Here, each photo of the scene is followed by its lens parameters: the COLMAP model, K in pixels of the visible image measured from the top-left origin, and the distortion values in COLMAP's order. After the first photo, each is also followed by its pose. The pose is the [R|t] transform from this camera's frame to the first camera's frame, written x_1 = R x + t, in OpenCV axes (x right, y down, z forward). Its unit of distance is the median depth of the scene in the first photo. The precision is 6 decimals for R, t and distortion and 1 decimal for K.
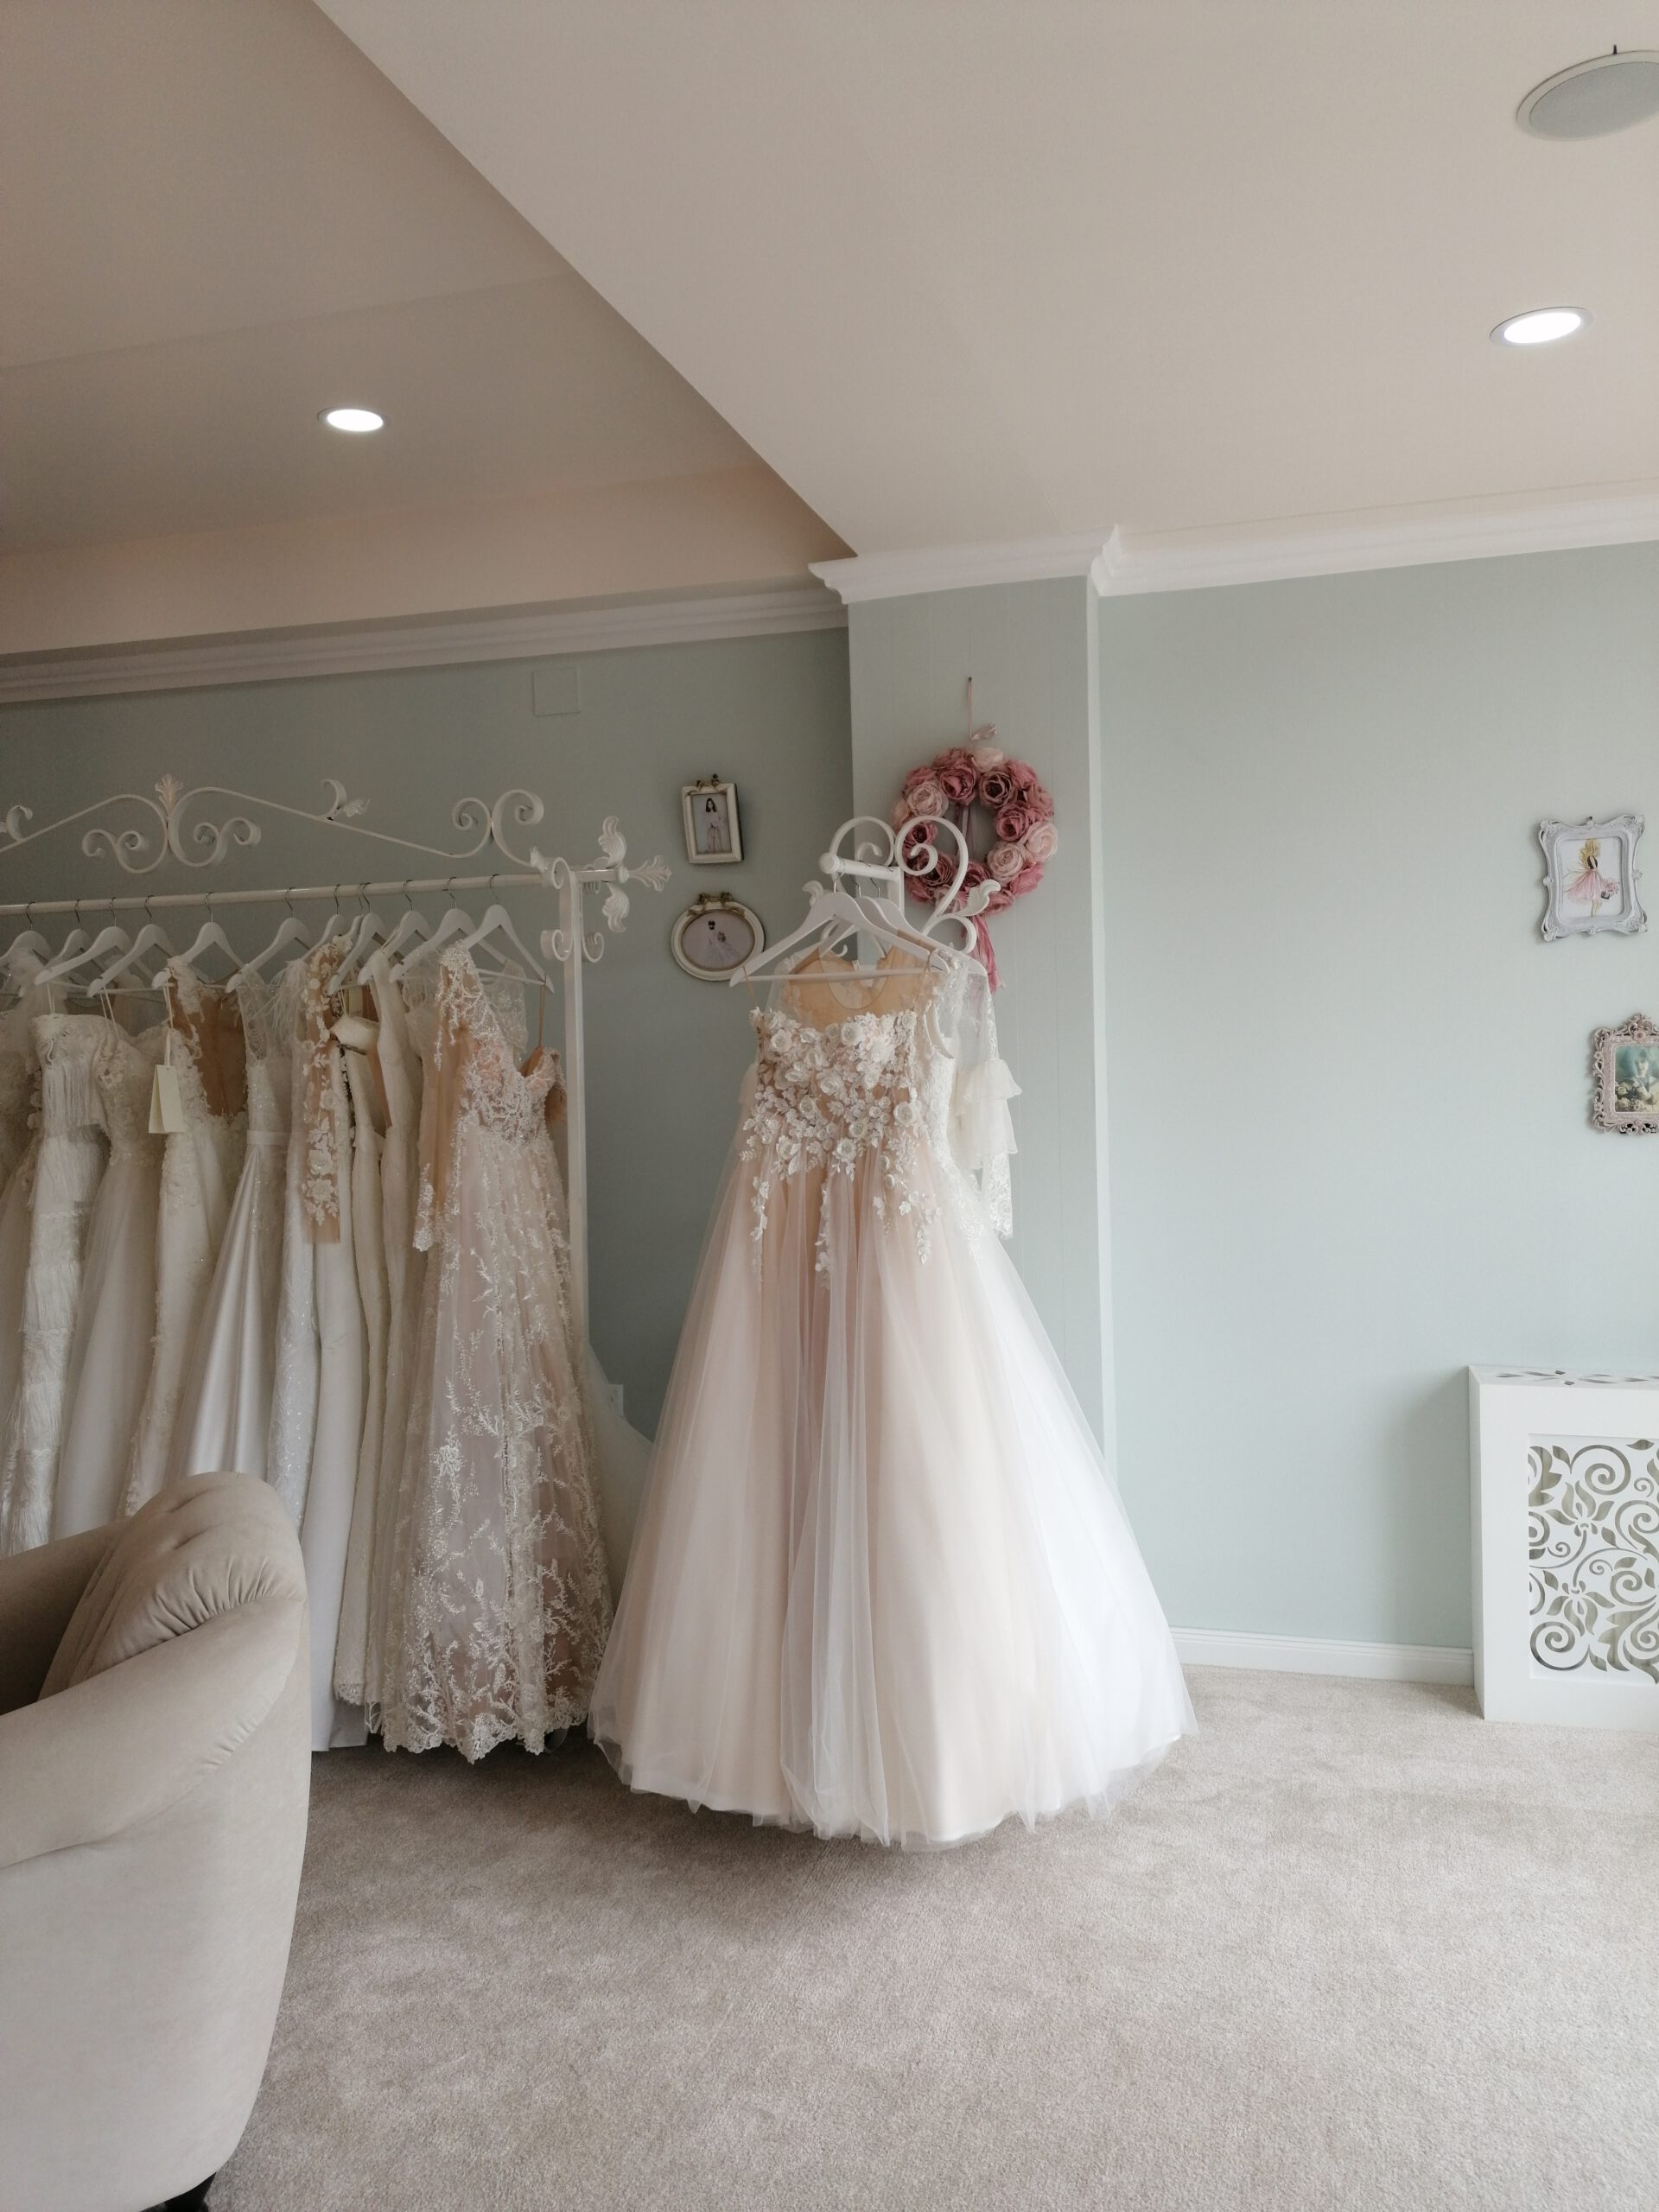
lens RADIAL K [[1631.8, 0, 835.4], [0, 1631.8, 1095.3], [0, 0, 1]] dist [0.083170, -0.093576]
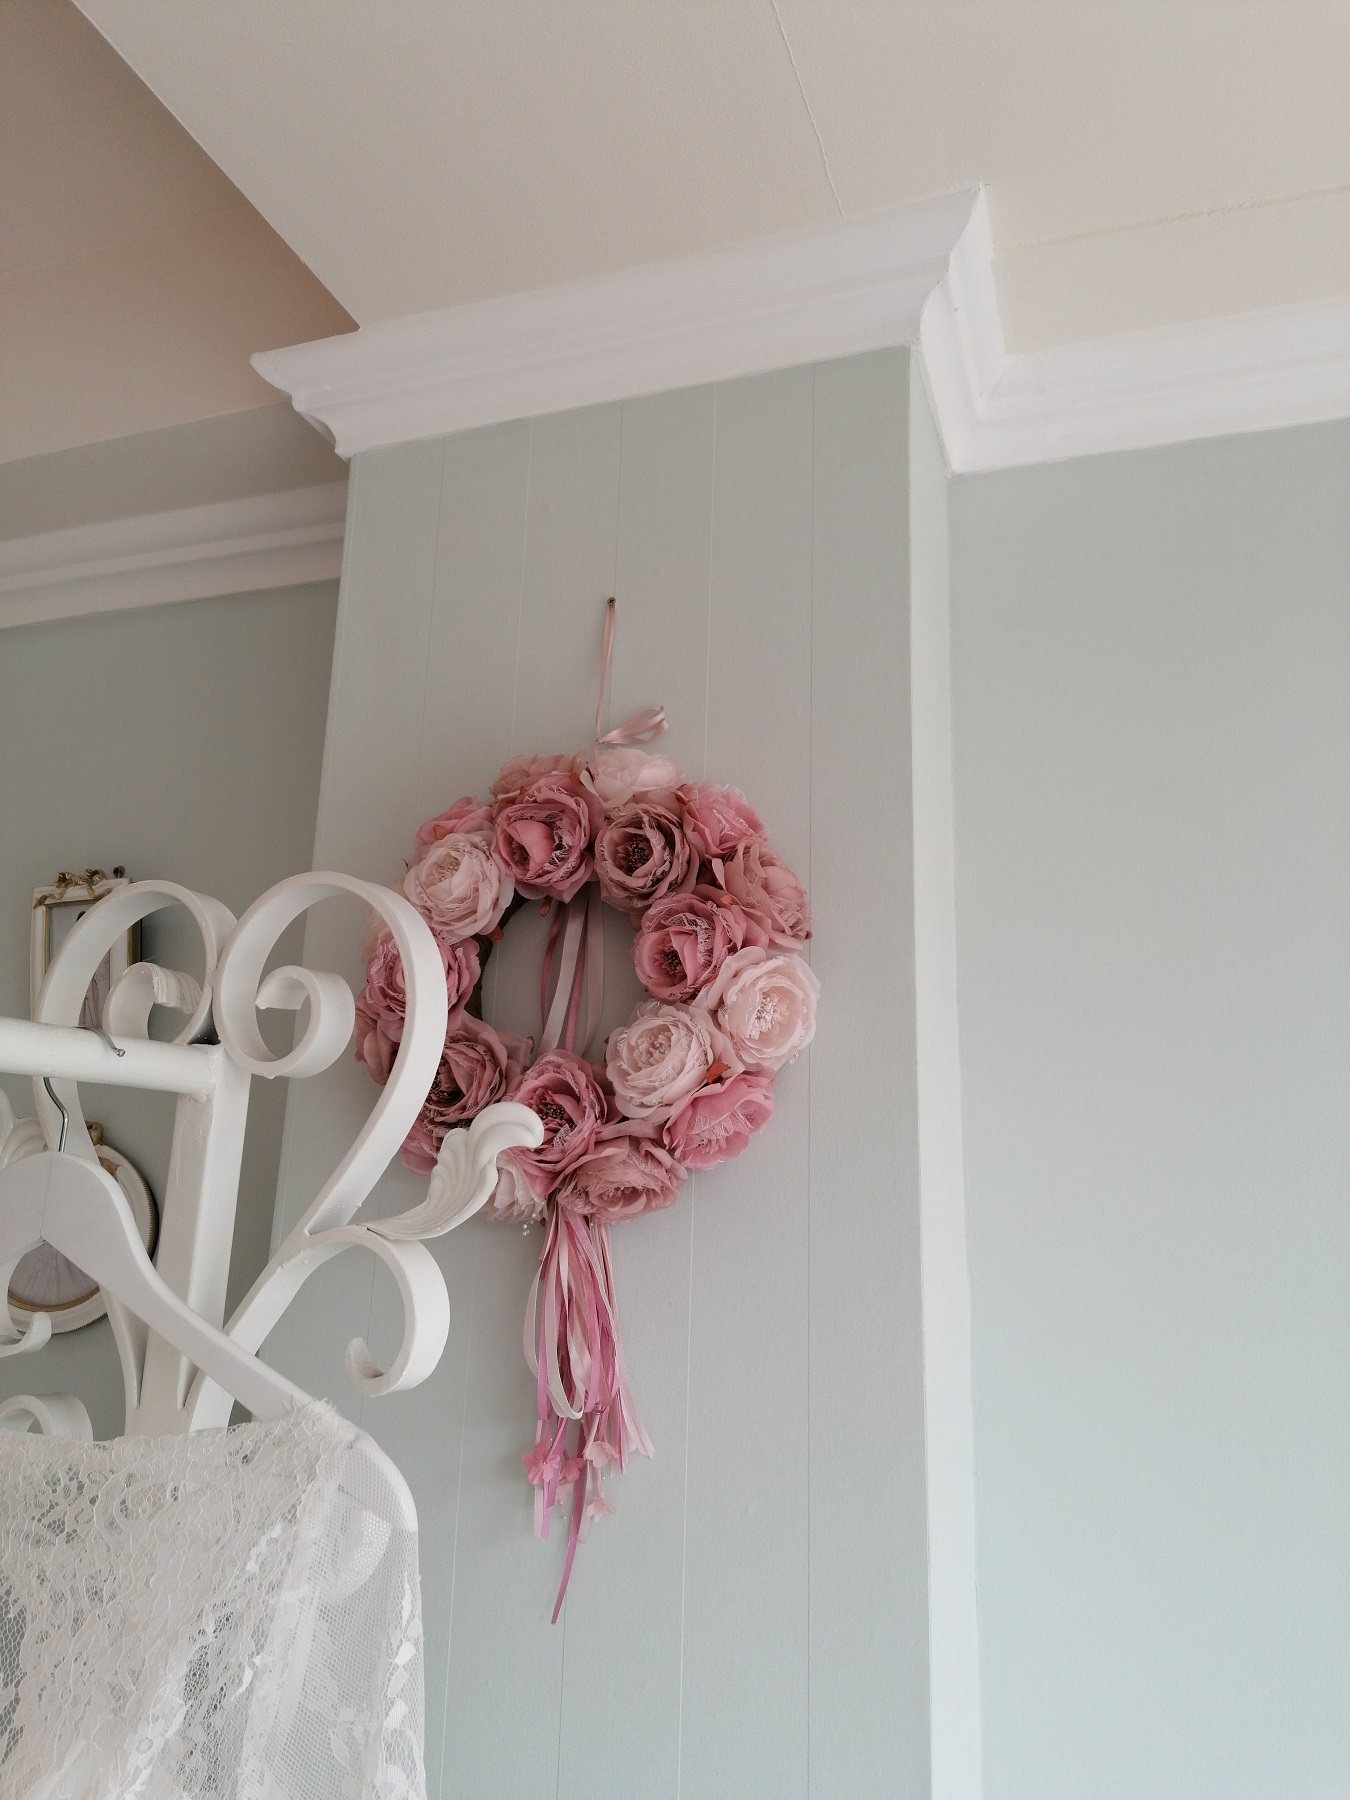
lens RADIAL K [[1327.9, 0, 682.5], [0, 1327.9, 907.8], [0, 0, 1]] dist [0.083170, -0.093576]
pose [[0.996109, 0.036472, -0.080225, 0.129693], [-0.058389, 0.954994, -0.290822, -0.094157], [0.066007, 0.294375, 0.953408, 0.732697]]
